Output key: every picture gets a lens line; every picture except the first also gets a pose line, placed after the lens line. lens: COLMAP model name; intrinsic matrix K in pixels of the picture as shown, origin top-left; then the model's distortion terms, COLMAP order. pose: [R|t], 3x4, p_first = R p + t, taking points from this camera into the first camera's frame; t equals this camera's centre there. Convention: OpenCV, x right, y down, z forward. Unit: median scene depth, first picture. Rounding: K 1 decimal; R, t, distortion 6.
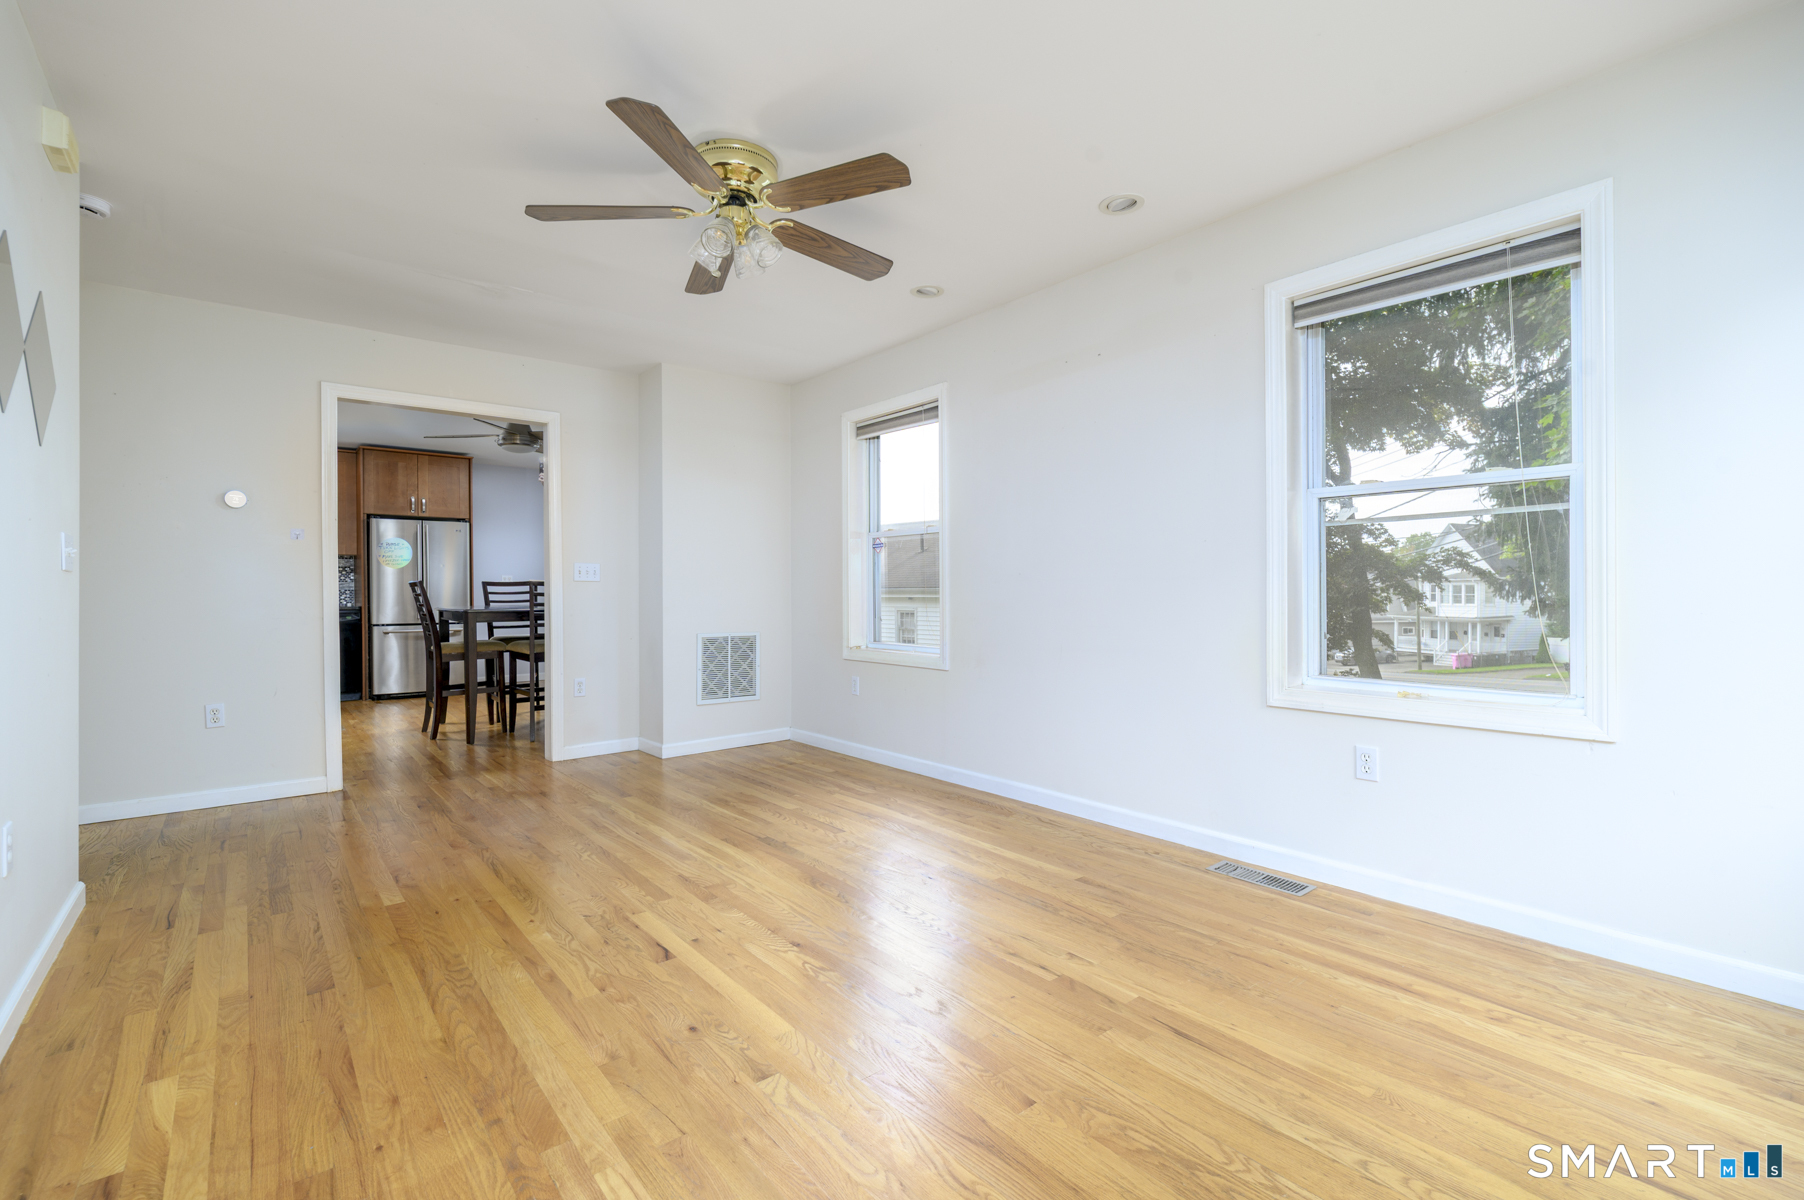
lens RADIAL K [[789.2, 0, 895.9], [0, 789.2, 597.9], [0, 0, 1]] dist [0.000658, 0.000115]
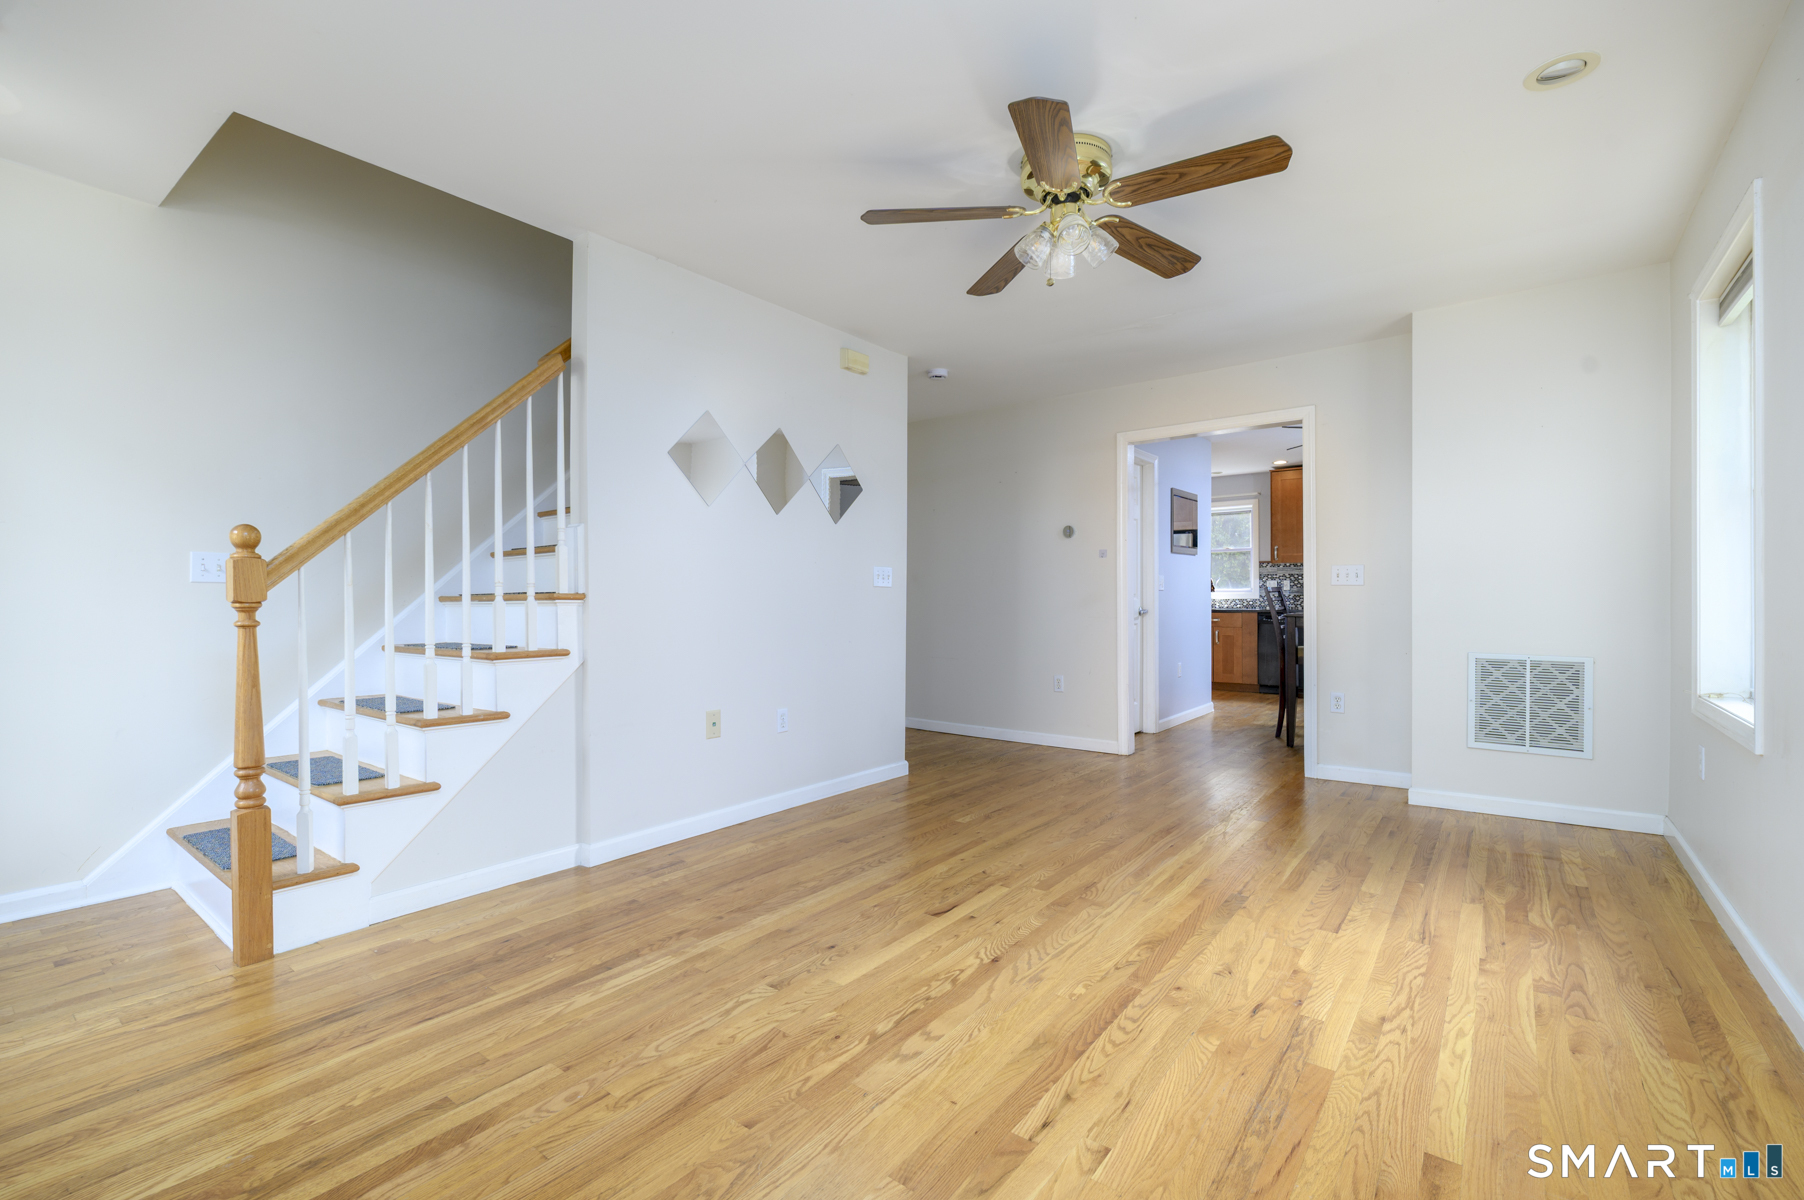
lens RADIAL K [[789.2, 0, 895.9], [0, 789.2, 597.9], [0, 0, 1]] dist [0.000658, 0.000115]
pose [[0.219650, -0.000044, -0.975579, 0.655130], [-0.004367, 0.999990, -0.001029, -0.006580], [0.975569, 0.004487, 0.219648, 0.541336]]
